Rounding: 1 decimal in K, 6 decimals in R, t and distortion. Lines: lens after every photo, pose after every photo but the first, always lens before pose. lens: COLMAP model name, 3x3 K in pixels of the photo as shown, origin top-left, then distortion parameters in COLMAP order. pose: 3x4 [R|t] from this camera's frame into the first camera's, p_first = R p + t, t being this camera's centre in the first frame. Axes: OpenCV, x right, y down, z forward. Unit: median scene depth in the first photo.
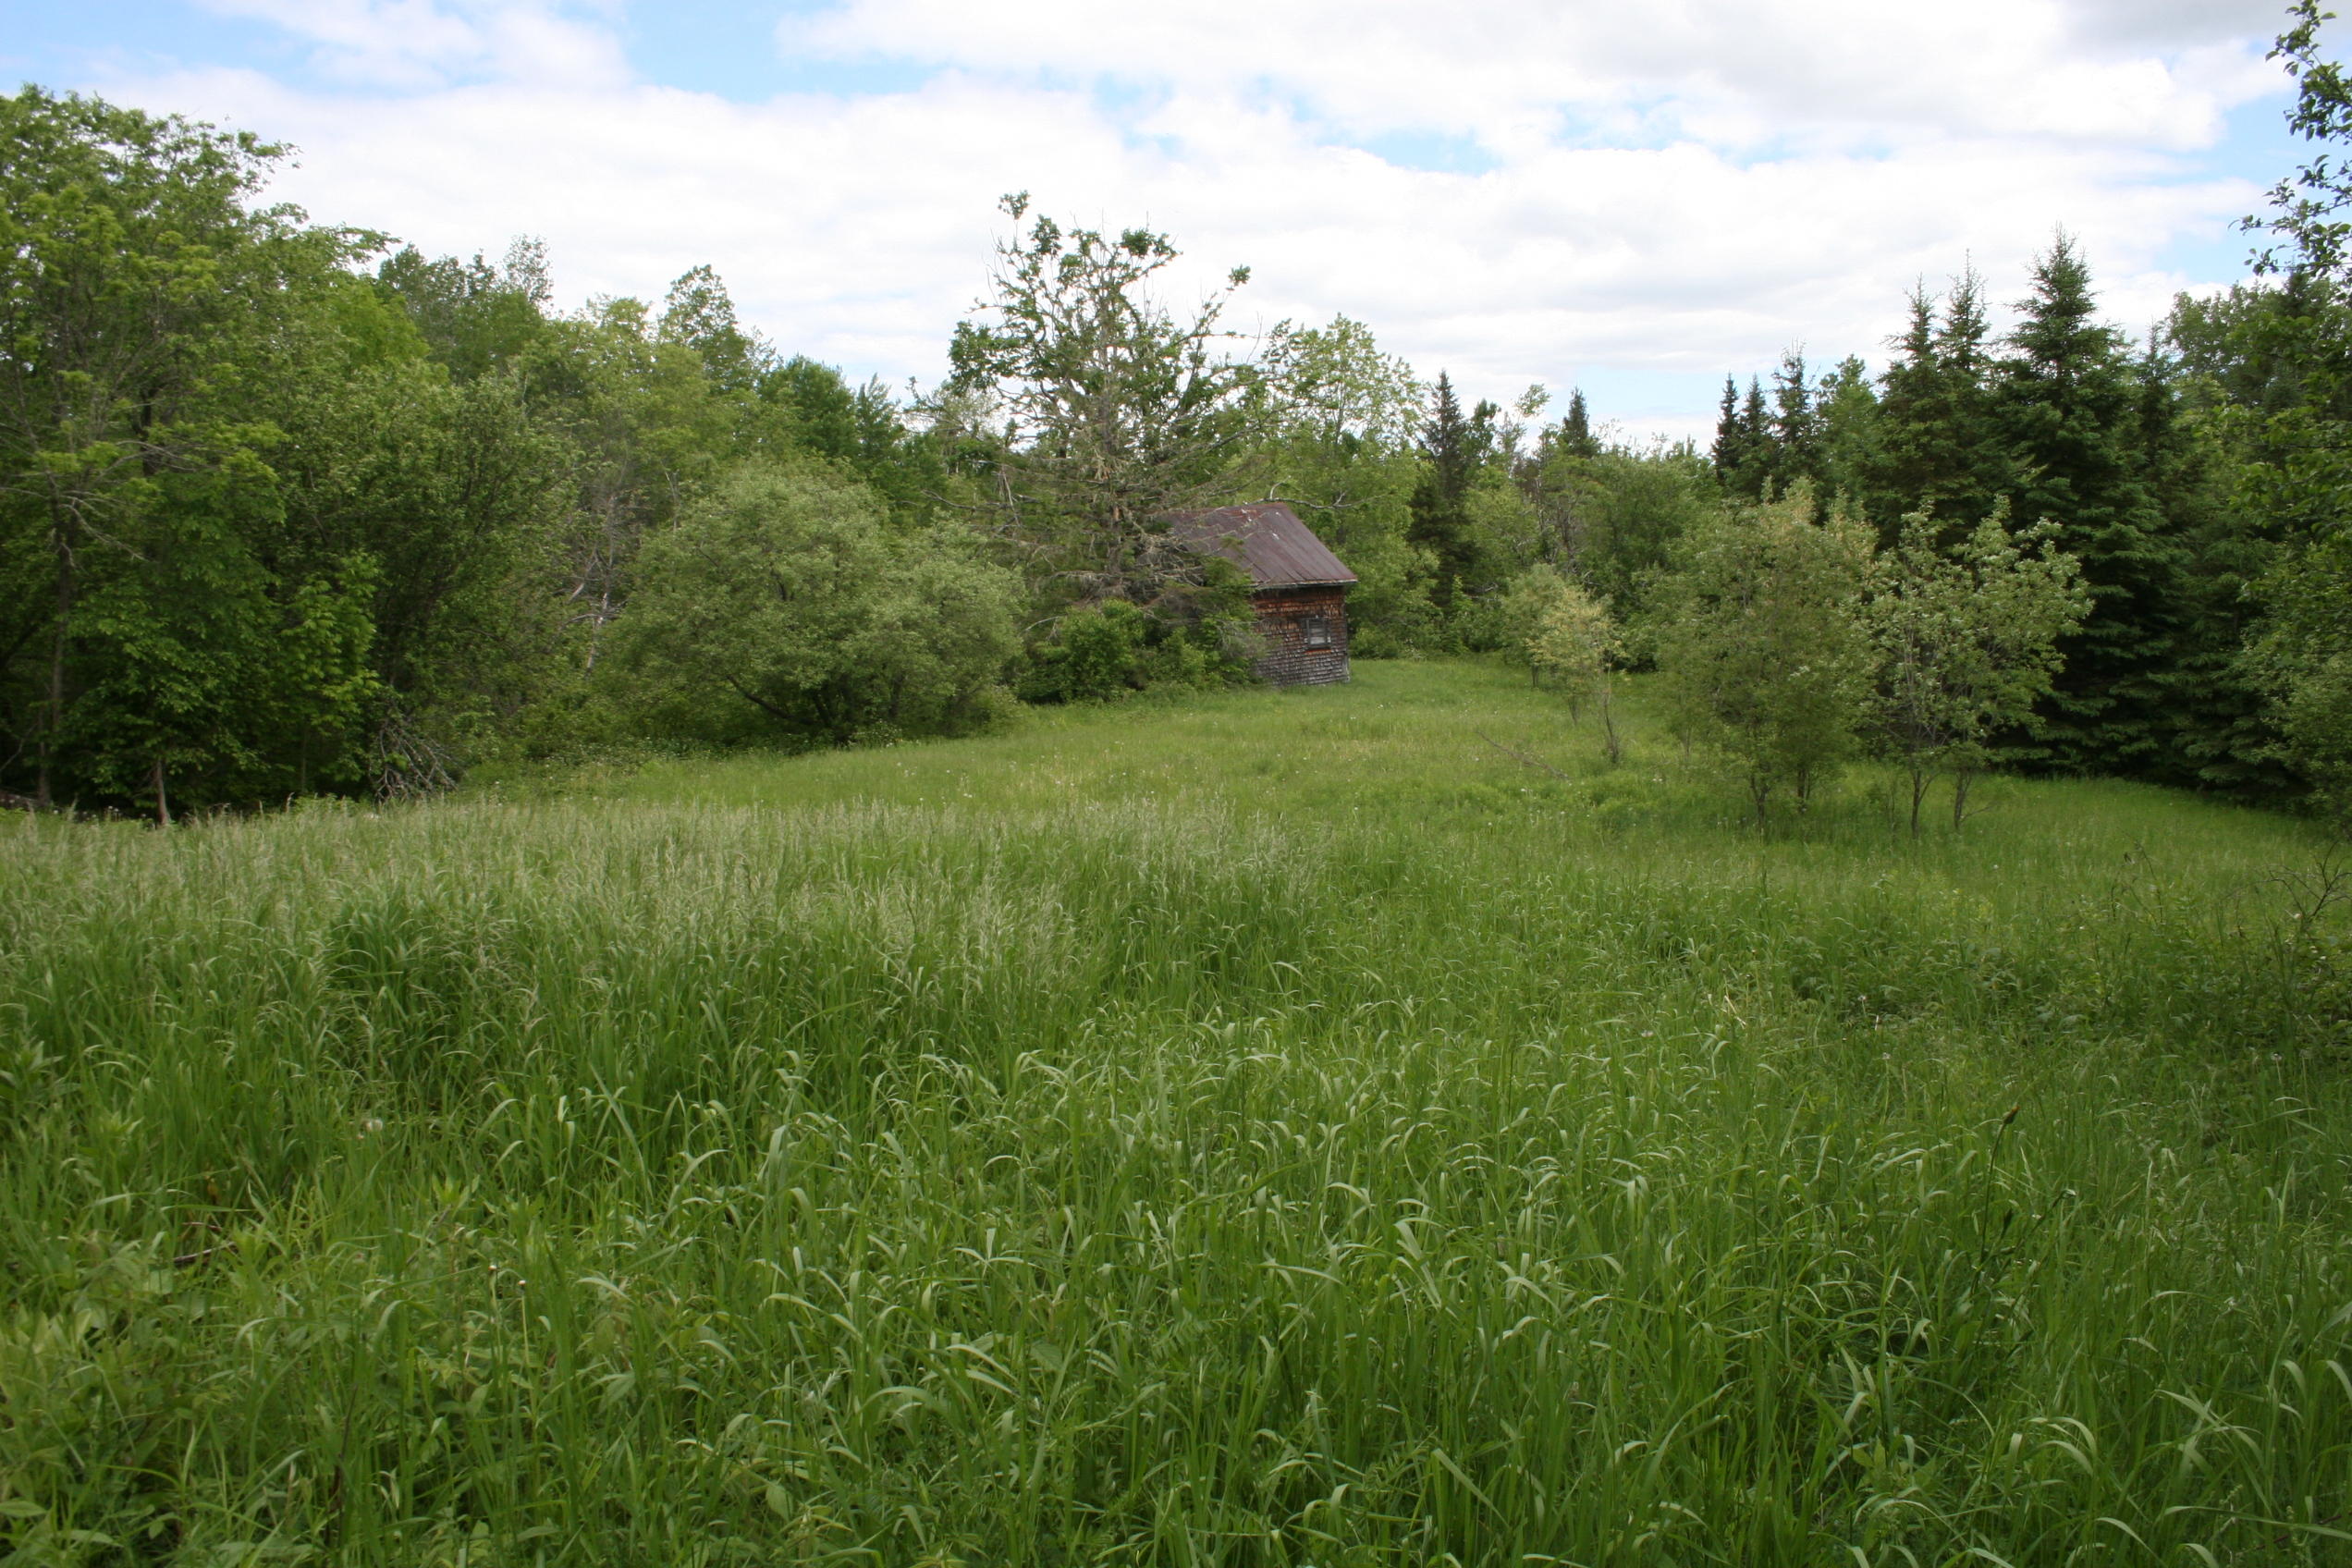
lens RADIAL K [[1950.2, 0, 1186.6], [0, 1950.2, 819.4], [0, 0, 1]] dist [-0.157361, 0.144033]
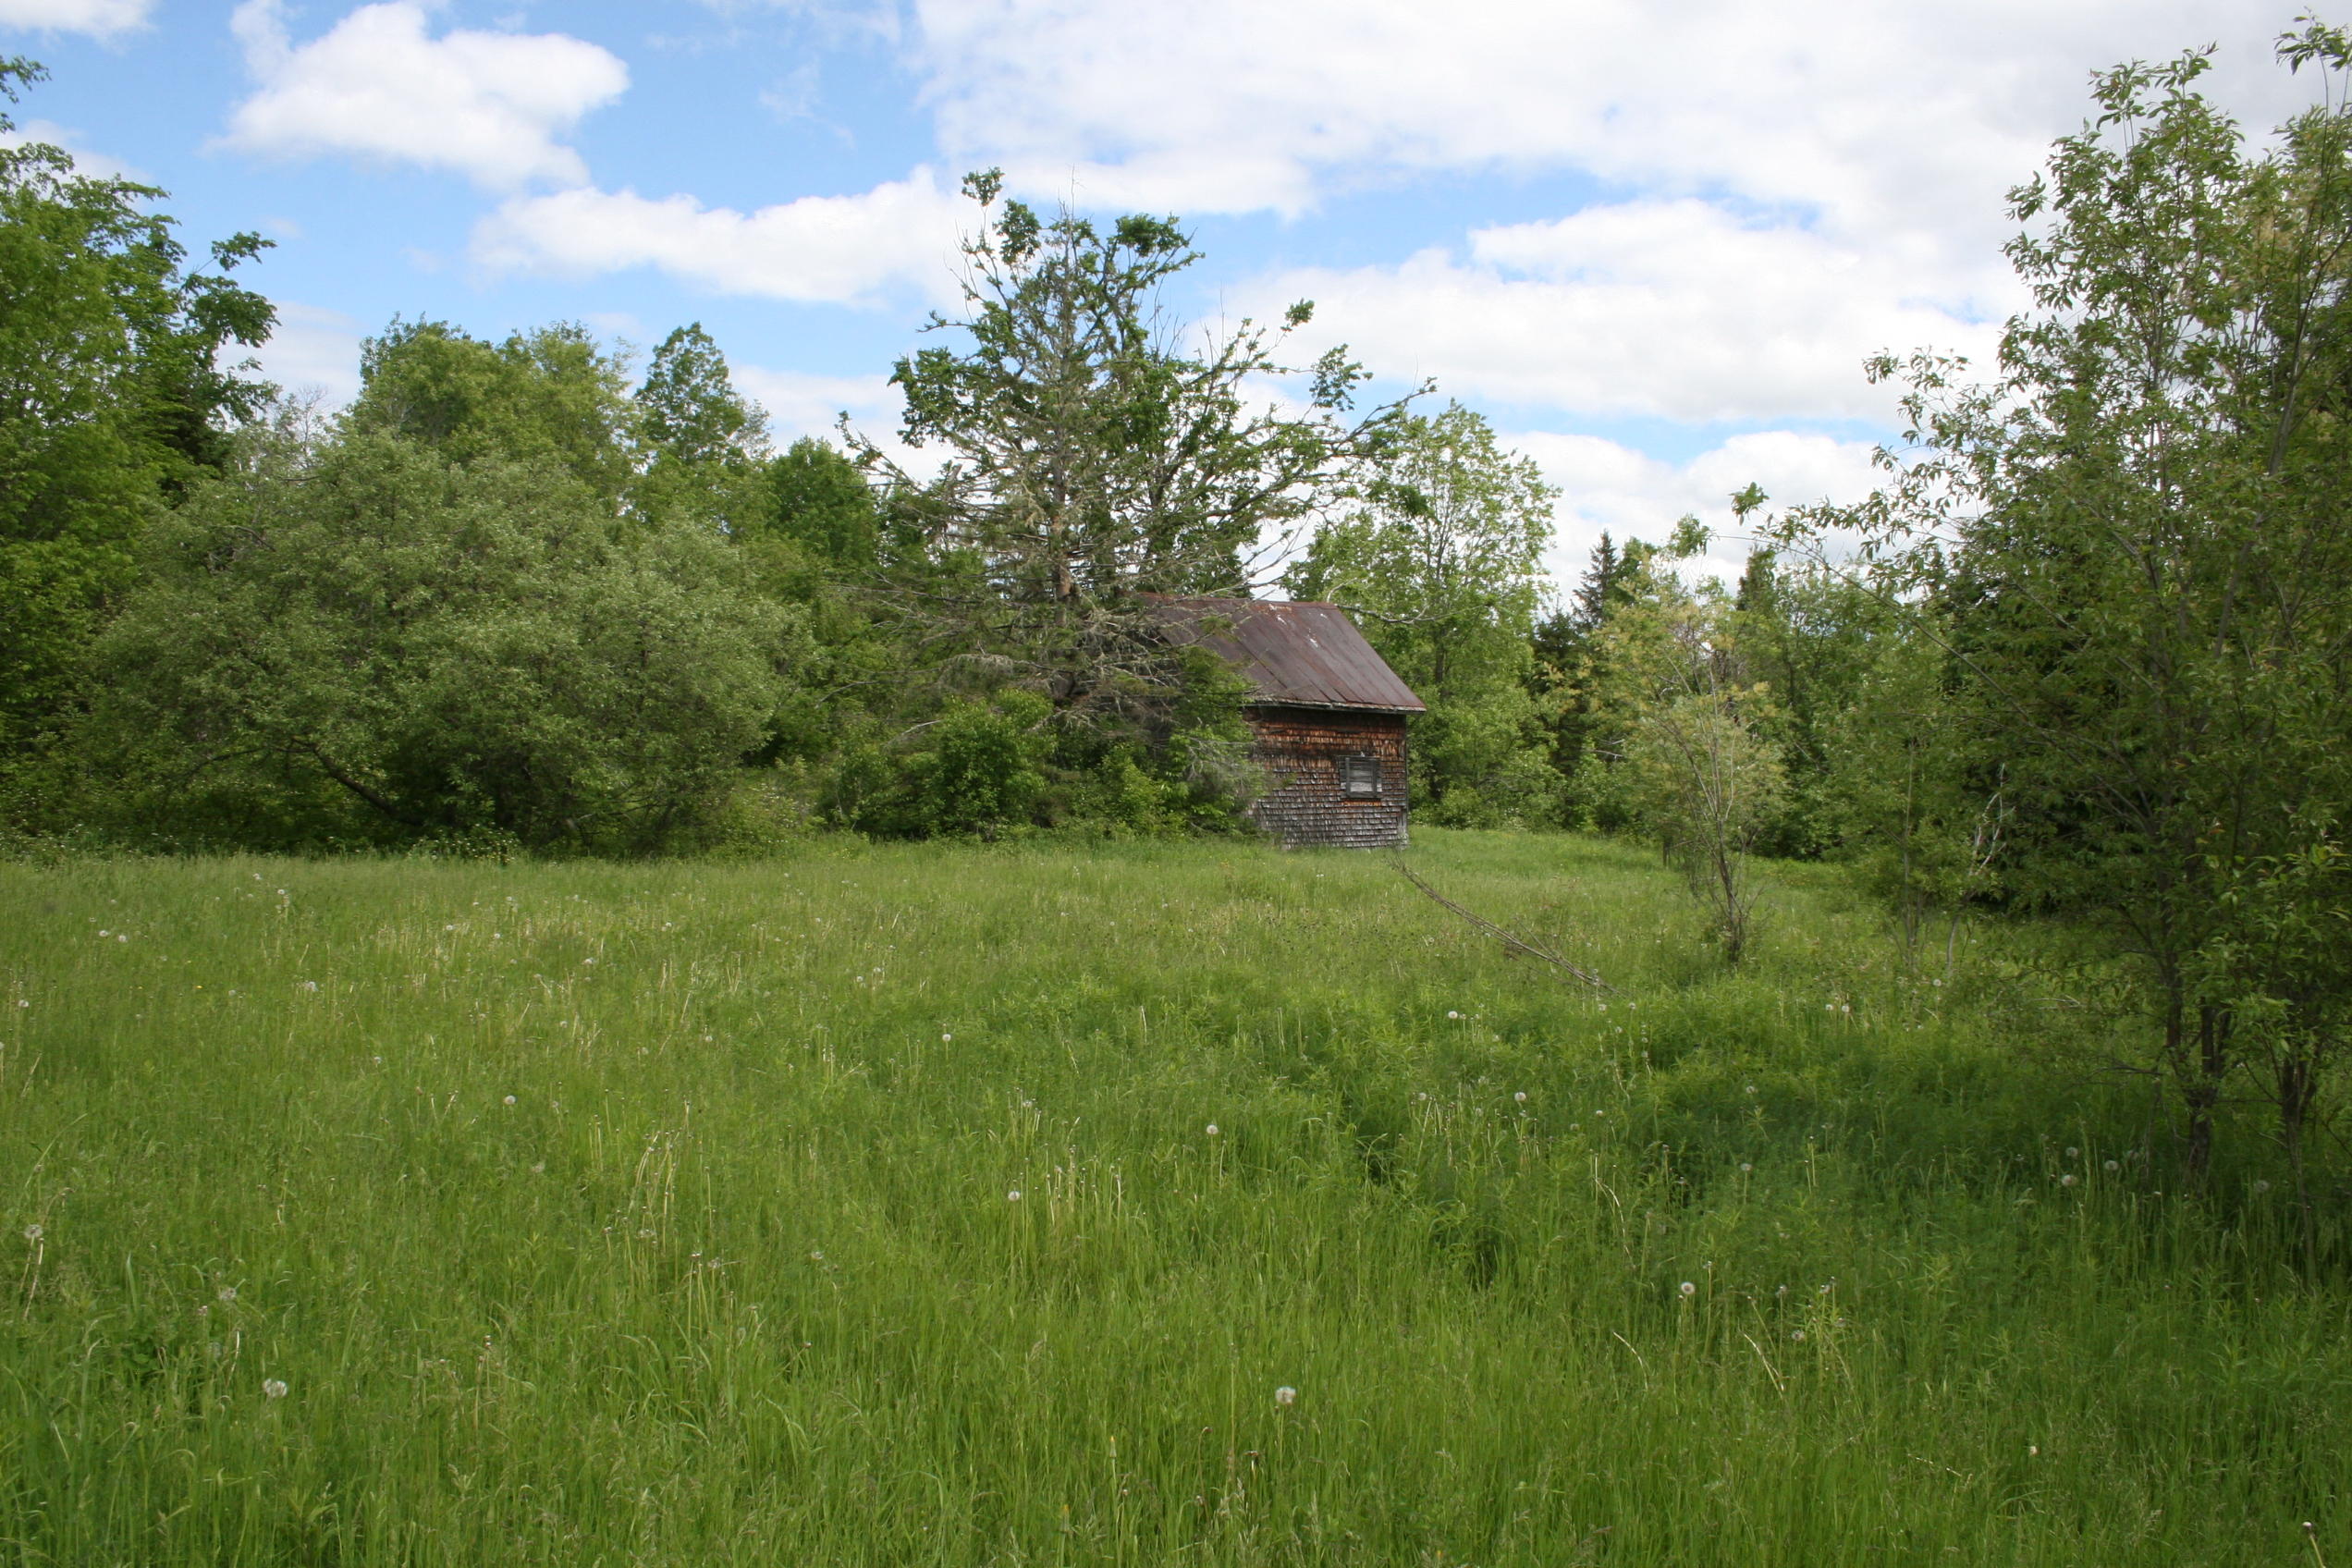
lens RADIAL K [[1950.2, 0, 1186.6], [0, 1950.2, 819.4], [0, 0, 1]] dist [-0.157361, 0.144033]
pose [[0.994318, 0.053434, -0.092065, 0.094475], [-0.062610, 0.993030, -0.099852, -0.006633], [0.086088, 0.105049, 0.990734, 0.388515]]
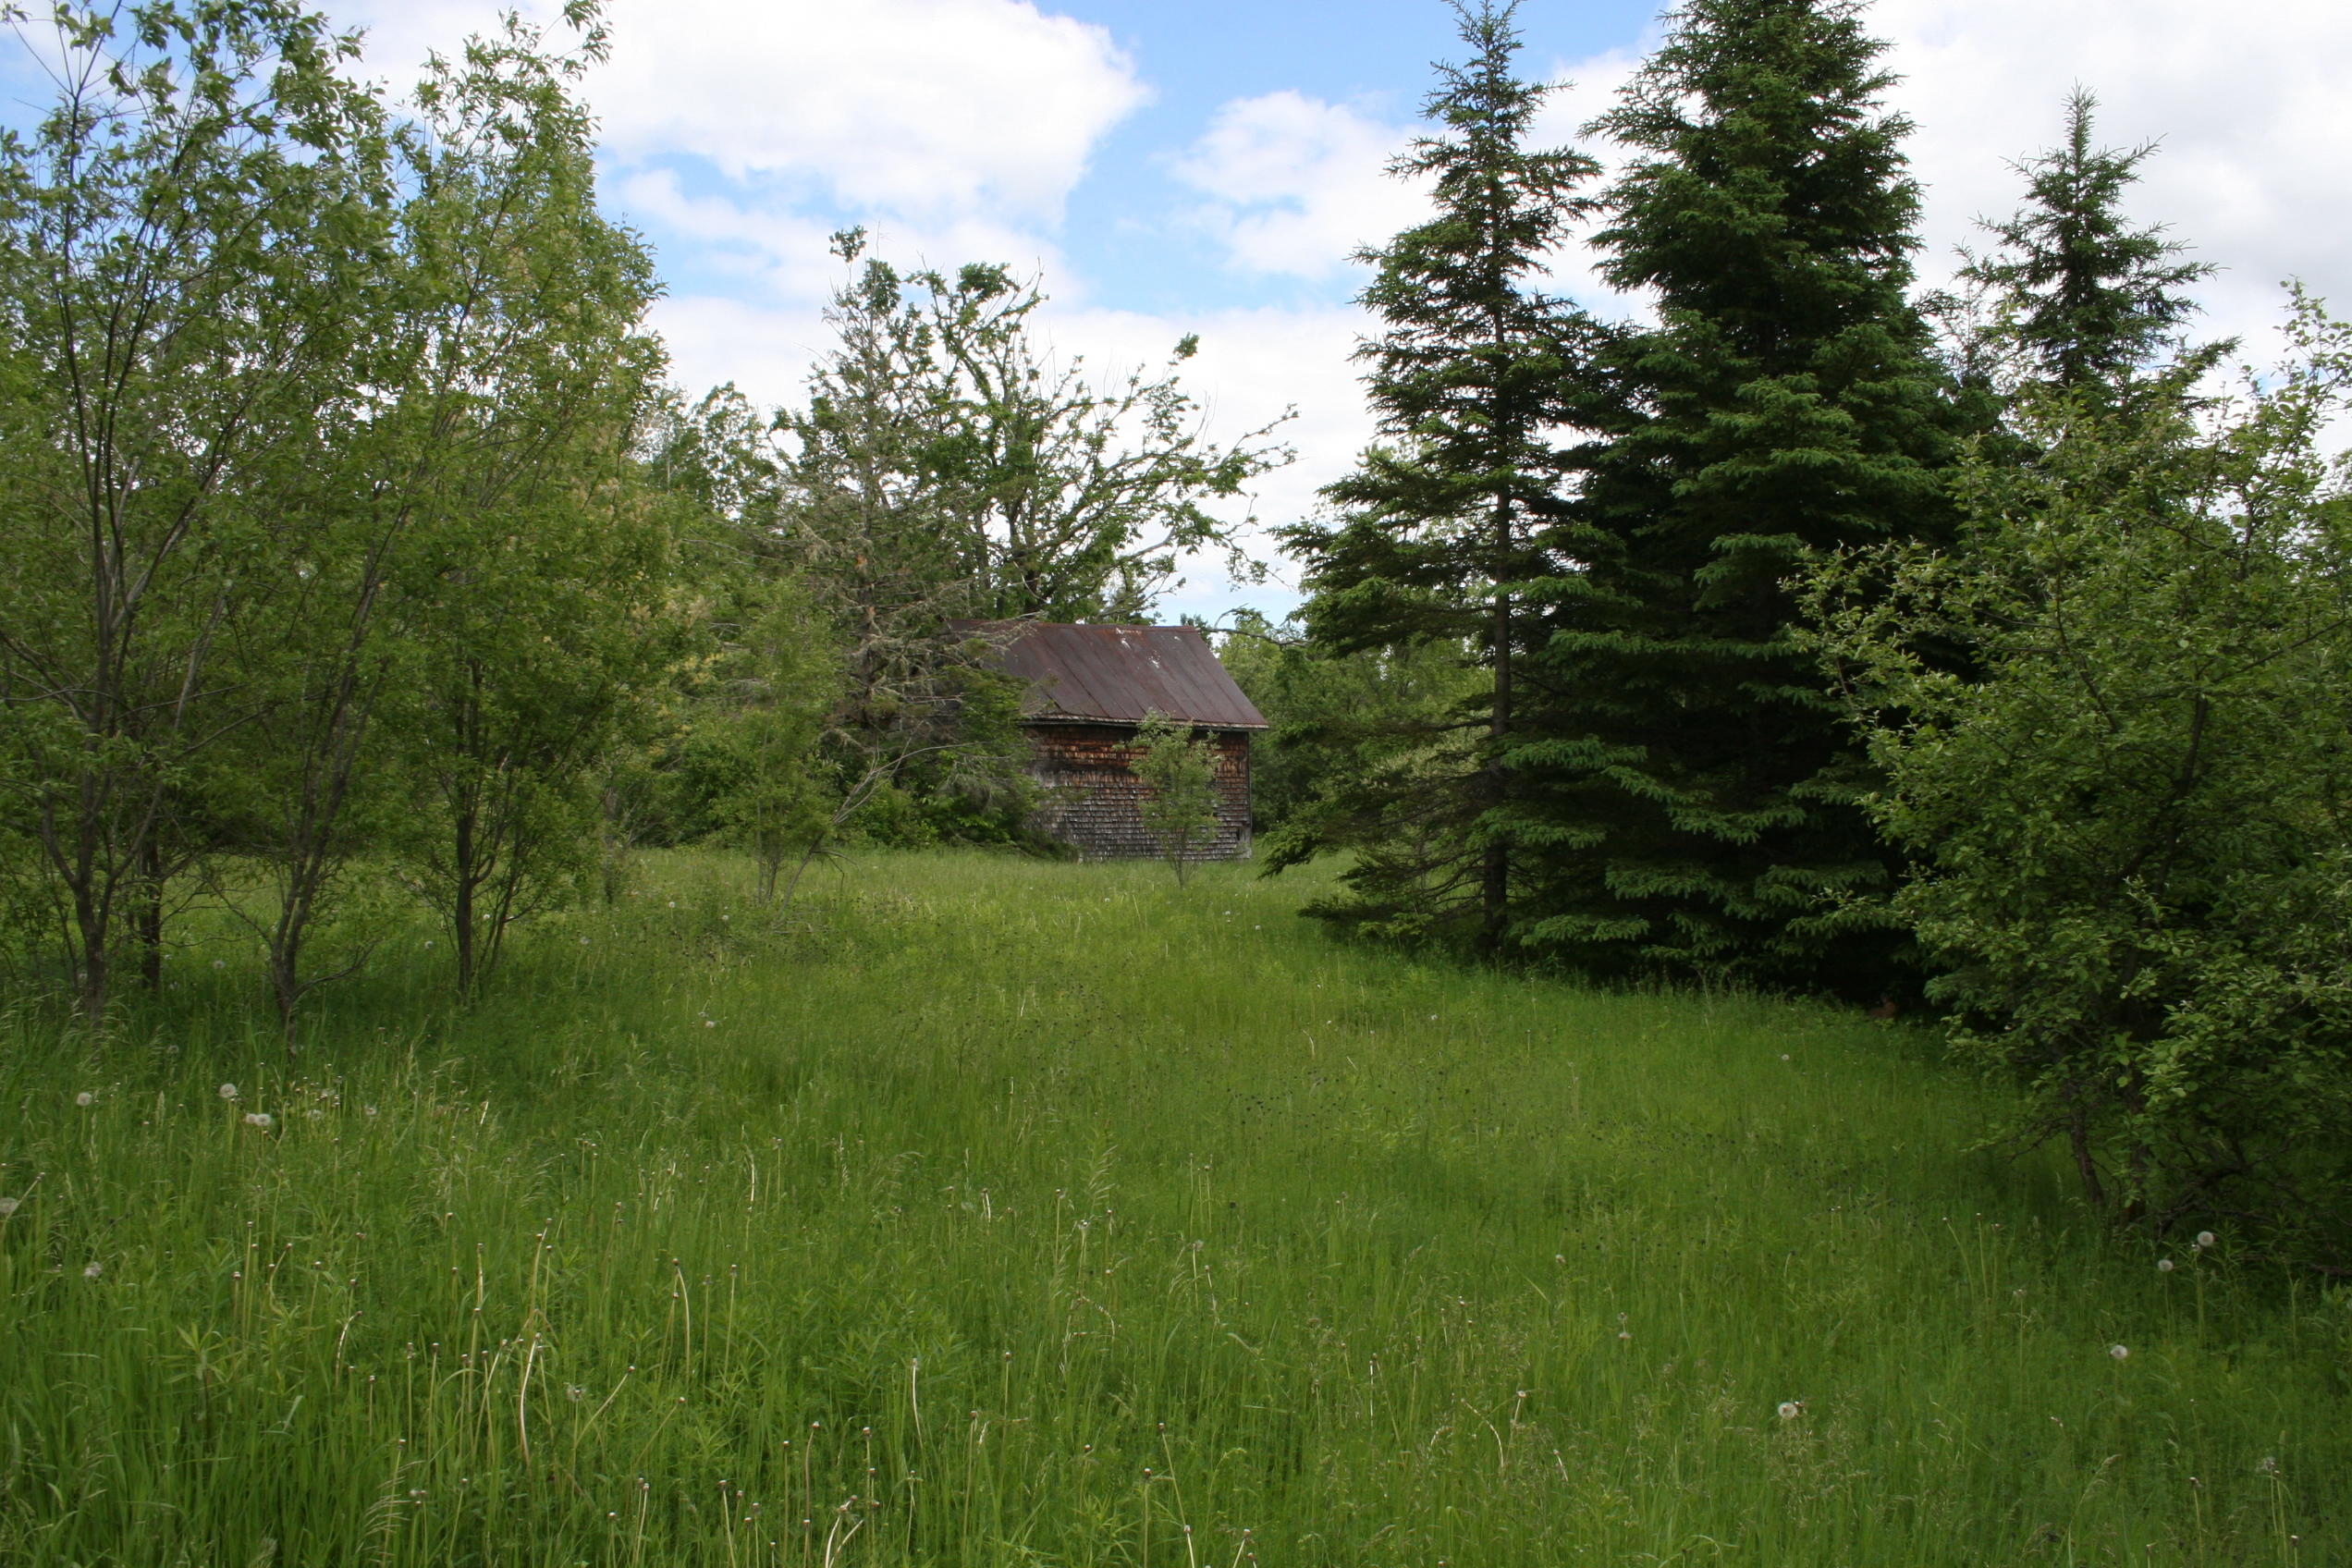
lens RADIAL K [[1950.2, 0, 1186.6], [0, 1950.2, 819.4], [0, 0, 1]] dist [-0.157361, 0.144033]
pose [[0.973448, 0.041631, -0.225090, 0.314061], [-0.068463, 0.991263, -0.112745, -0.002455], [0.218430, 0.125161, 0.967793, 0.383425]]
